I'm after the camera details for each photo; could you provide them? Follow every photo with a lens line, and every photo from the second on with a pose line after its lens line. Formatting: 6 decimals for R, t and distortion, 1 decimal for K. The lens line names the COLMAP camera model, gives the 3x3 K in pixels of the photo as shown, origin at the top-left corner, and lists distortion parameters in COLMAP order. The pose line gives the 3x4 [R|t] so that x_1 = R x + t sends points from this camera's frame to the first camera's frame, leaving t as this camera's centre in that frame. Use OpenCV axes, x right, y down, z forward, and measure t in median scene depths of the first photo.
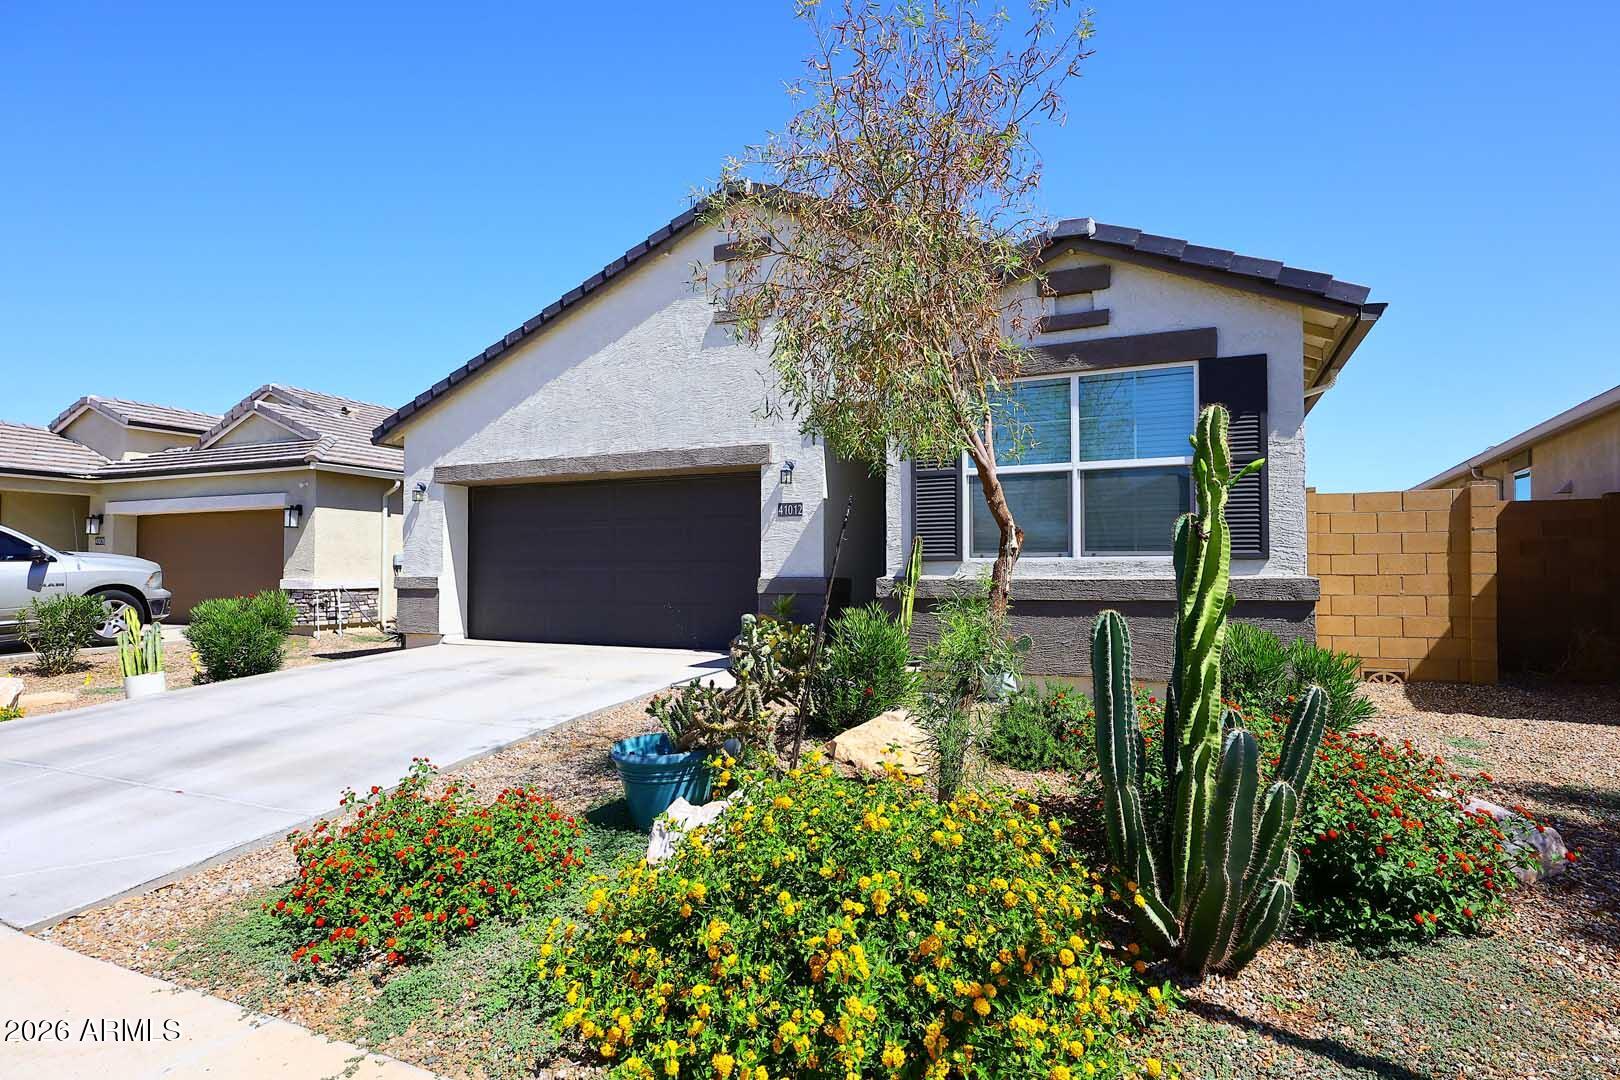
lens RADIAL K [[855.5, 0, 810.0], [0, 855.5, 552.0], [0, 0, 1]] dist [-0.000458, 0.000012]
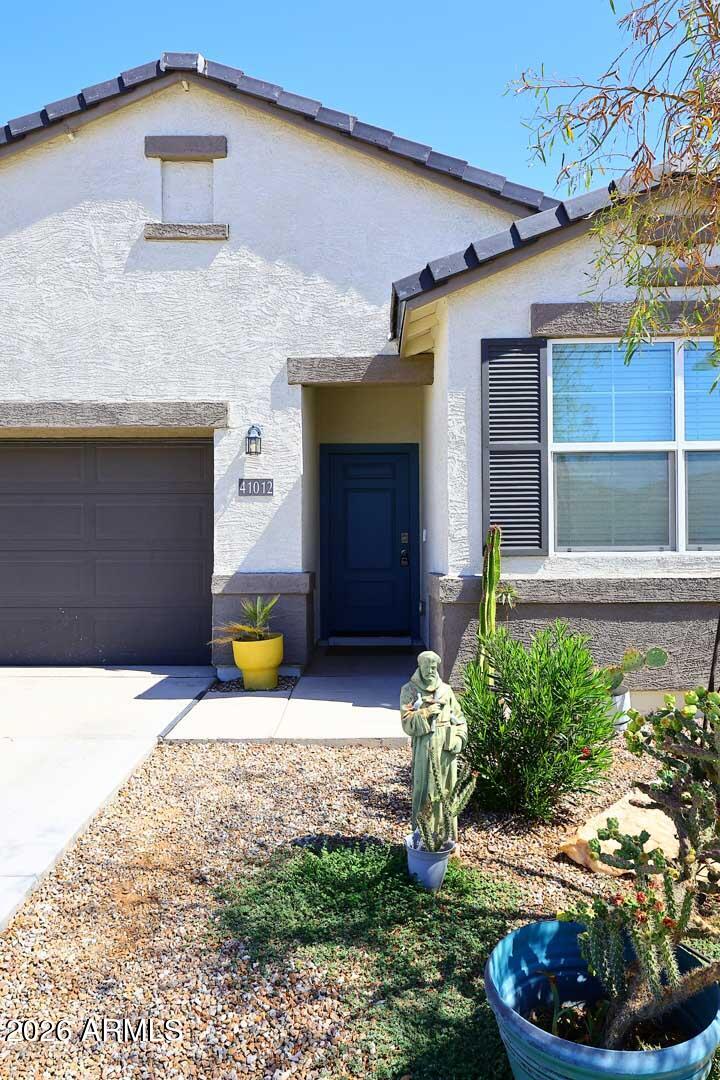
lens RADIAL K [[762.9, 0, 360.4], [0, 762.9, 535.6], [0, 0, 1]] dist [0.010601, -0.000785]
pose [[0.917430, 0.003037, 0.397885, -0.213766], [-0.005057, 0.999979, 0.004027, -0.008249], [-0.397864, -0.005707, 0.917427, 0.312660]]
